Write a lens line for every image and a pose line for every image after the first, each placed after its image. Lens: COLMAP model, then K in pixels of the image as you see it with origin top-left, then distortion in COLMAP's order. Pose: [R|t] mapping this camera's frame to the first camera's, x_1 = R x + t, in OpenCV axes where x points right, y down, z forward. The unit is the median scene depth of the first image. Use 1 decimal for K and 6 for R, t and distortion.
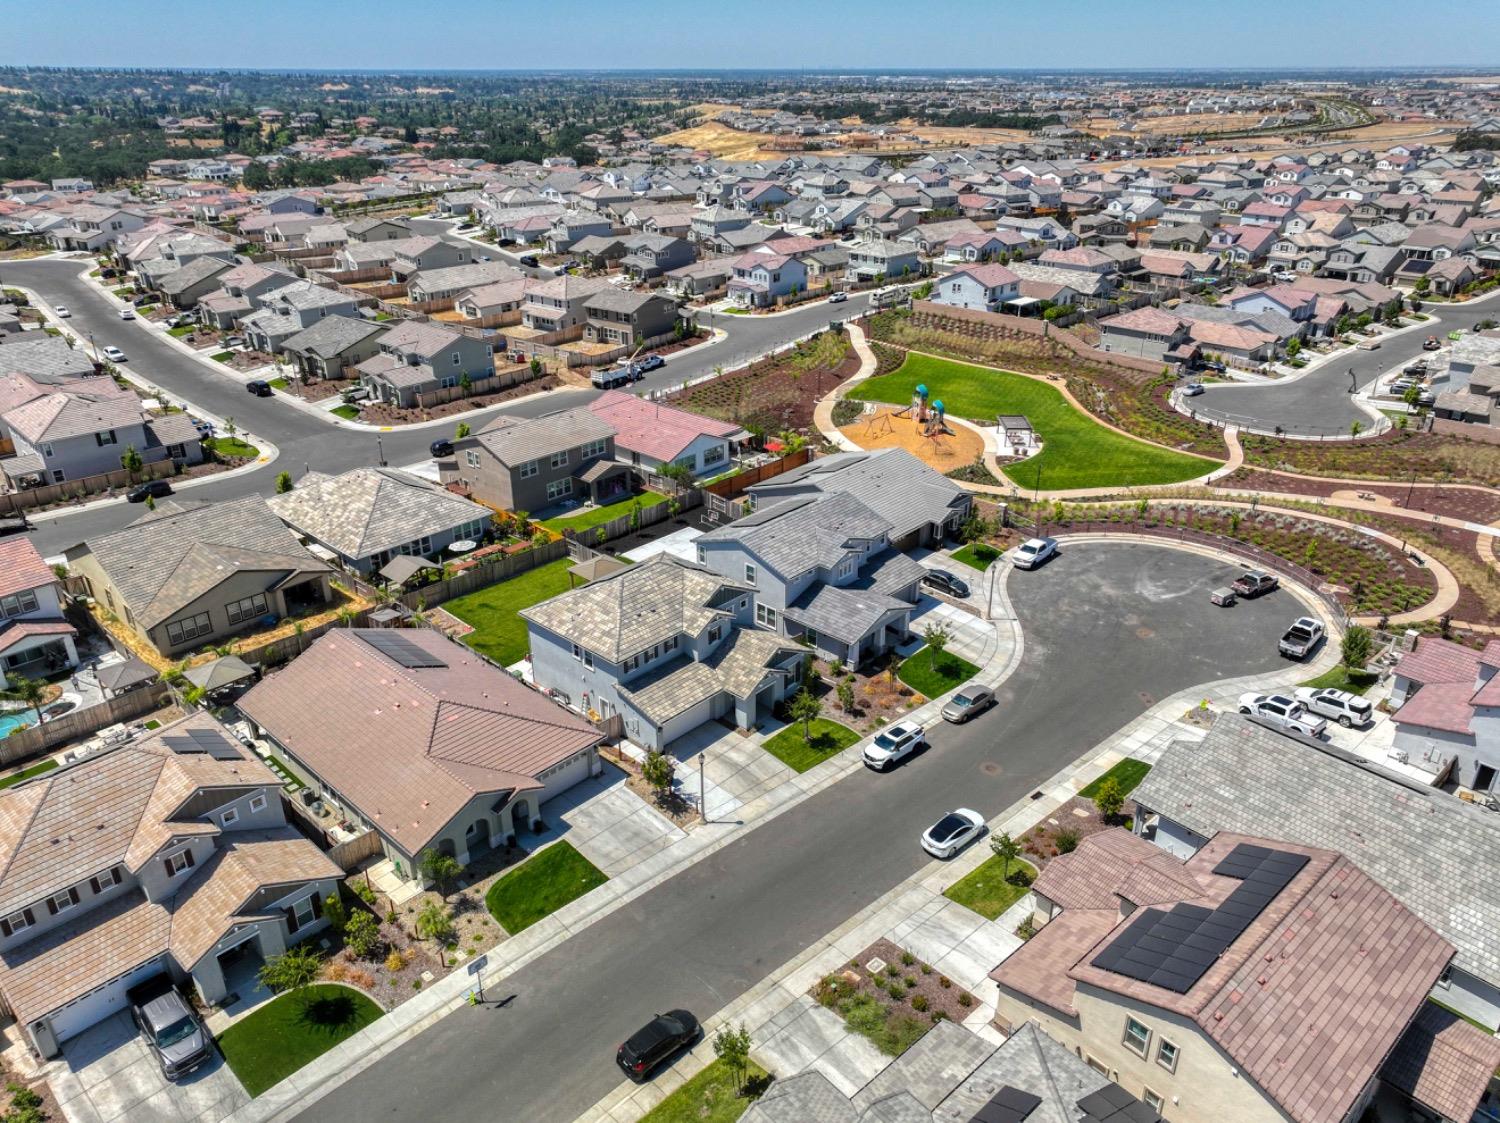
lens RADIAL K [[1041.3, 0, 750.0], [0, 1041.3, 561.5], [0, 0, 1]] dist [-0.001039, 0.018776]
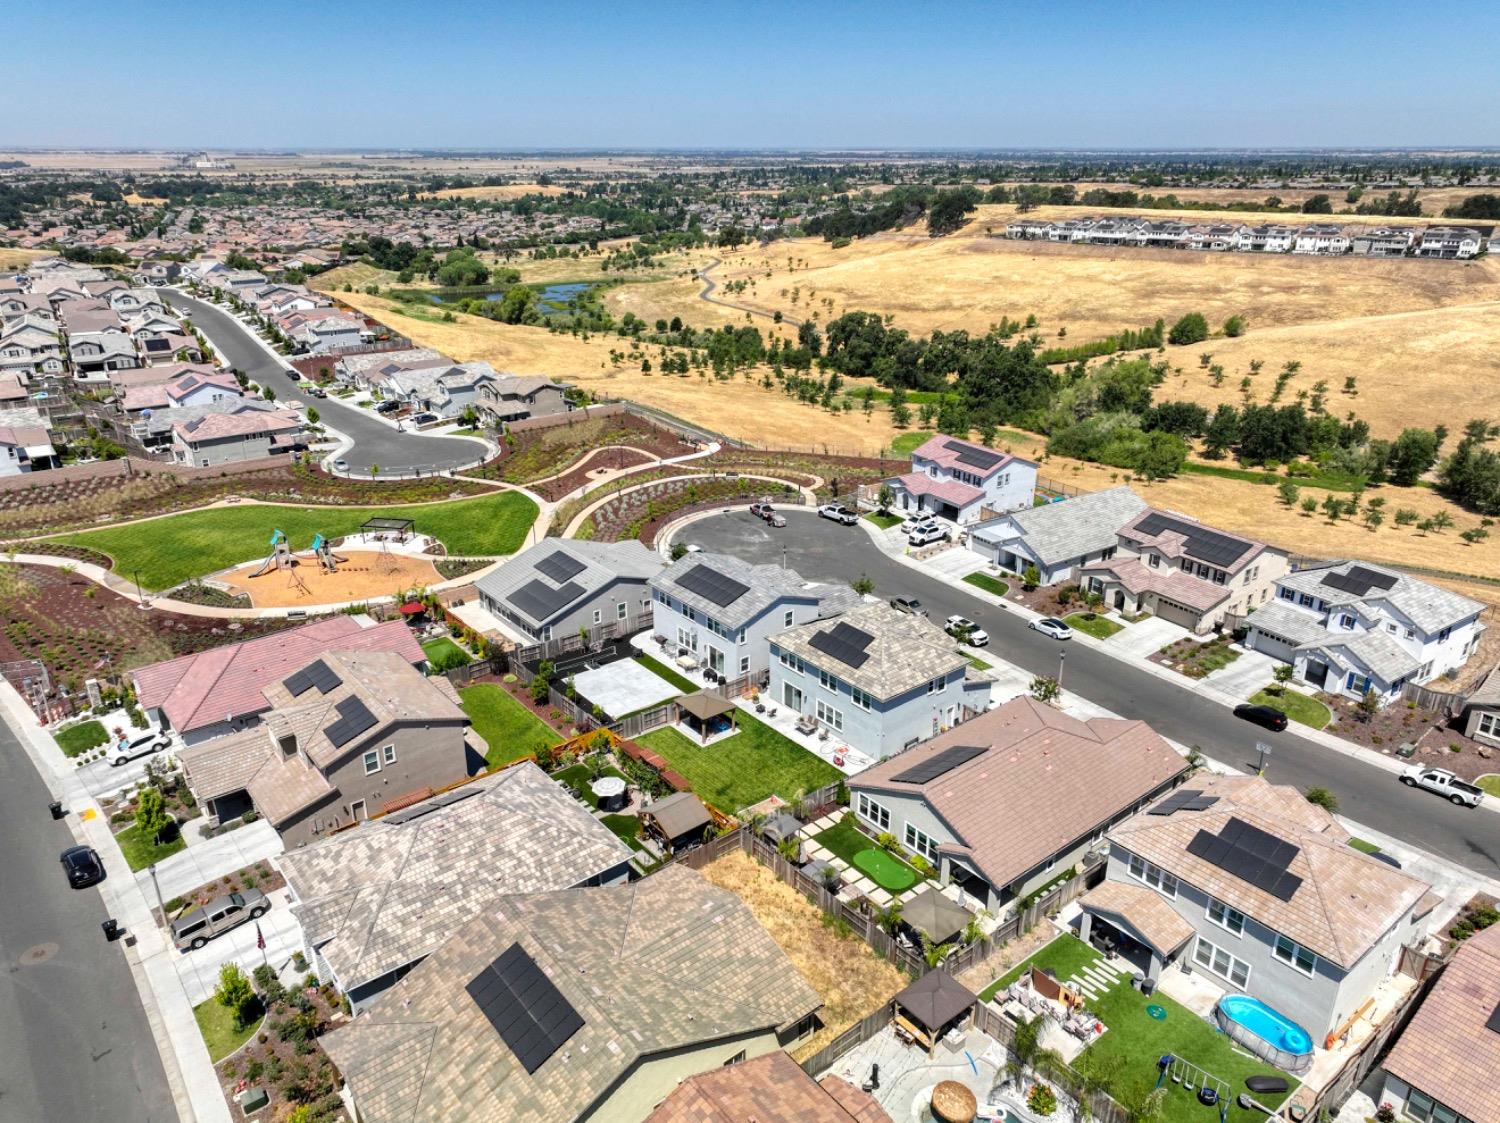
lens RADIAL K [[1073.5, 0, 728.8], [0, 1073.5, 560.3], [0, 0, 1]] dist [0.003714, 0.001207]
pose [[0.159121, -0.360612, 0.919042, -0.511737], [0.428457, 0.863893, 0.264791, -0.184015], [-0.889441, 0.351636, 0.291971, 0.326930]]
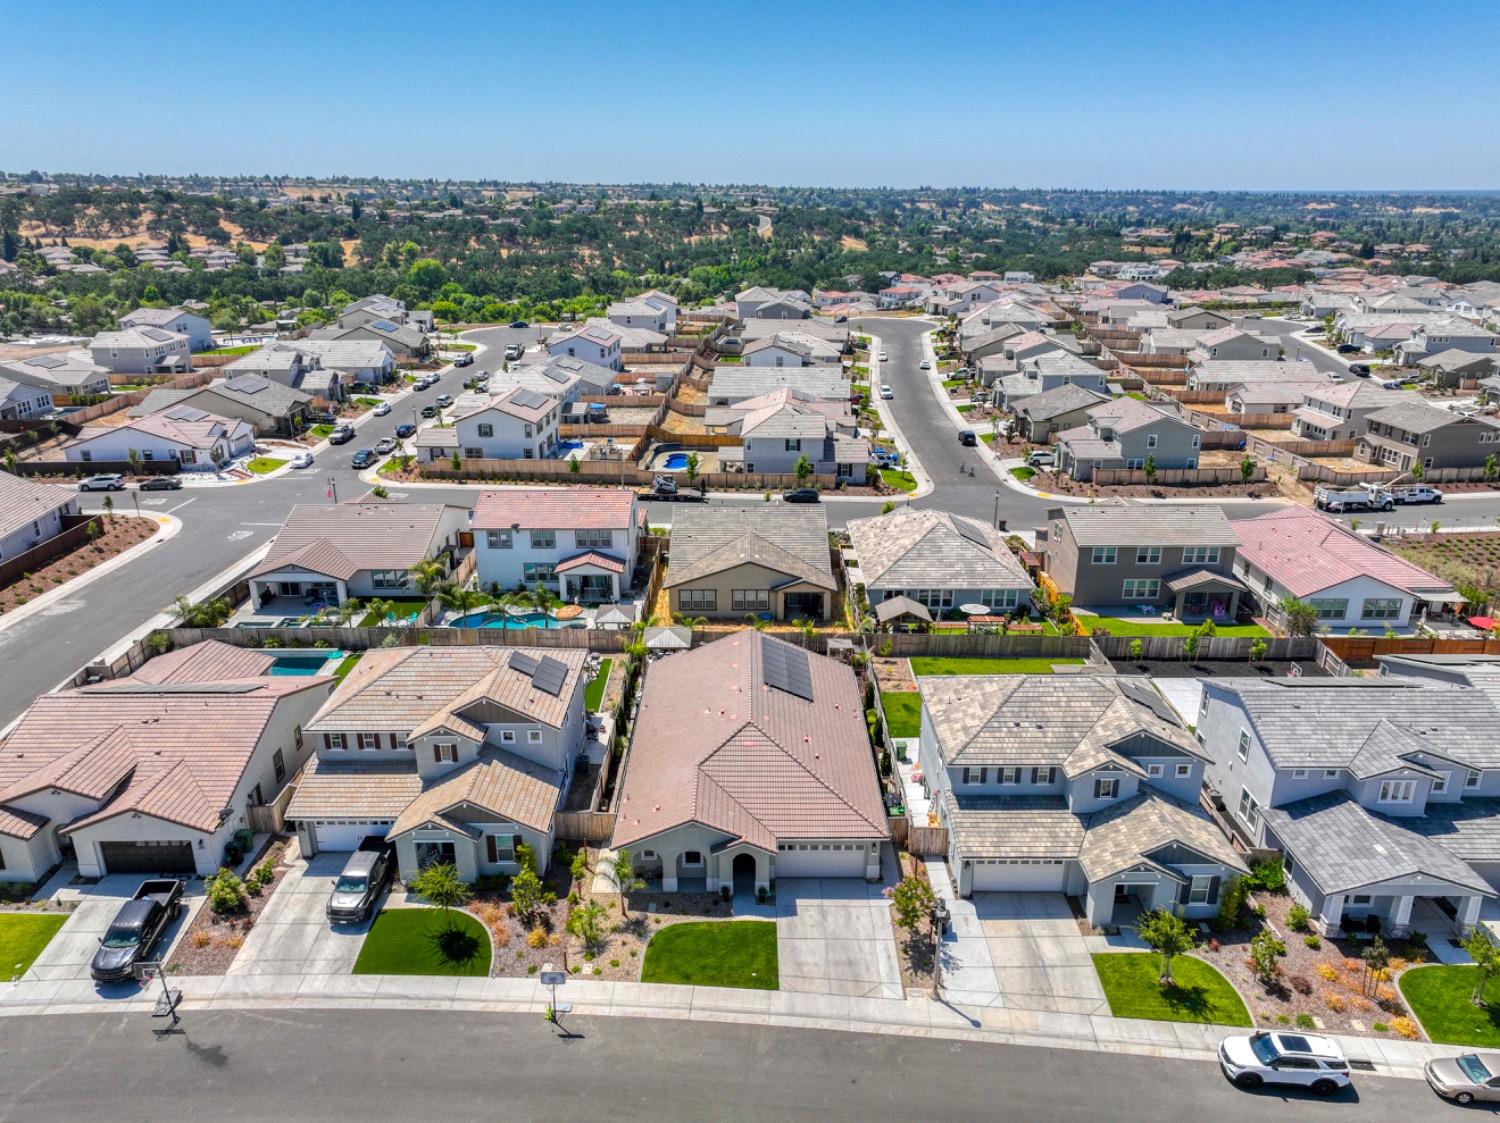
lens RADIAL K [[1054.3, 0, 756.8], [0, 1054.3, 562.9], [0, 0, 1]] dist [0.001250, 0.016122]
pose [[0.683465, 0.246468, -0.687116, 0.113766], [-0.314635, 0.948818, 0.027377, -0.009853], [0.658696, 0.197479, 0.726031, 0.108348]]
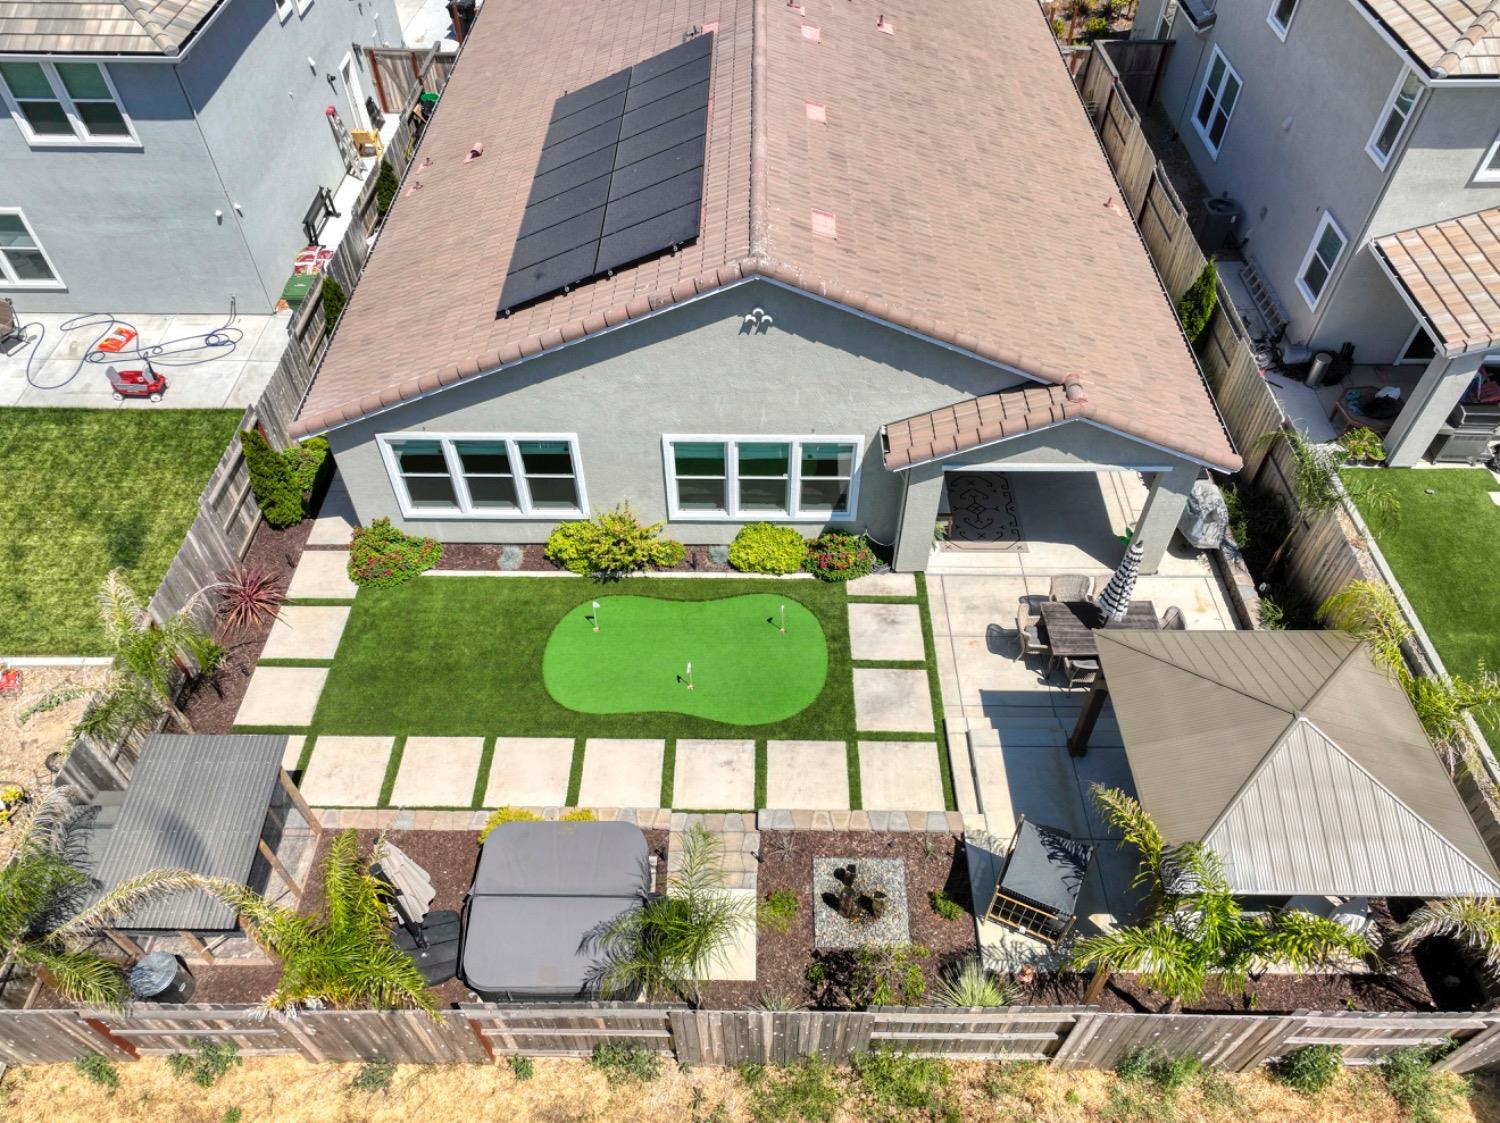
lens RADIAL K [[1069.6, 0, 753.1], [0, 1069.6, 561.4], [0, 0, 1]] dist [-0.002356, 0.023097]
pose [[-0.670399, -0.543986, 0.504623, -0.216689], [0.325940, 0.395058, 0.858890, -0.033254], [-0.666580, 0.740276, -0.087540, 0.433538]]
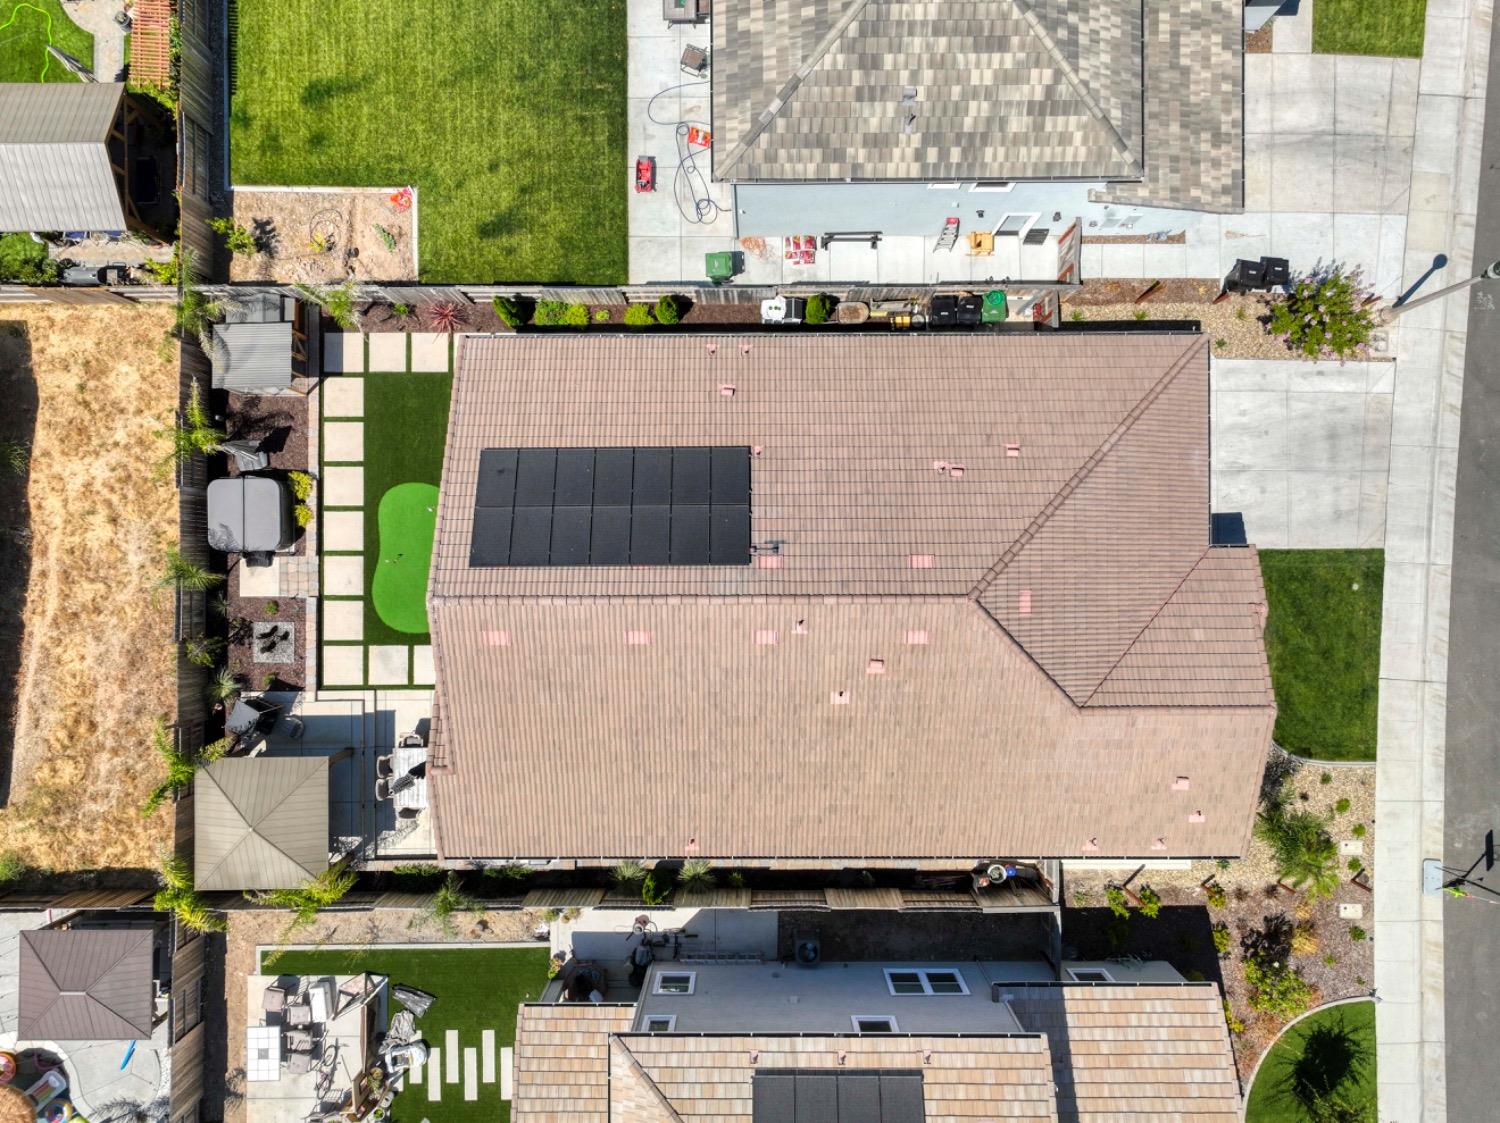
lens RADIAL K [[1048.3, 0, 729.4], [0, 1048.3, 558.8], [0, 0, 1]] dist [0.007004, 0.008521]
pose [[0.733935, -0.679217, 0.002010, -0.129778], [0.293772, 0.320104, 0.900684, -0.094418], [-0.612403, -0.660453, 0.434470, 0.324824]]
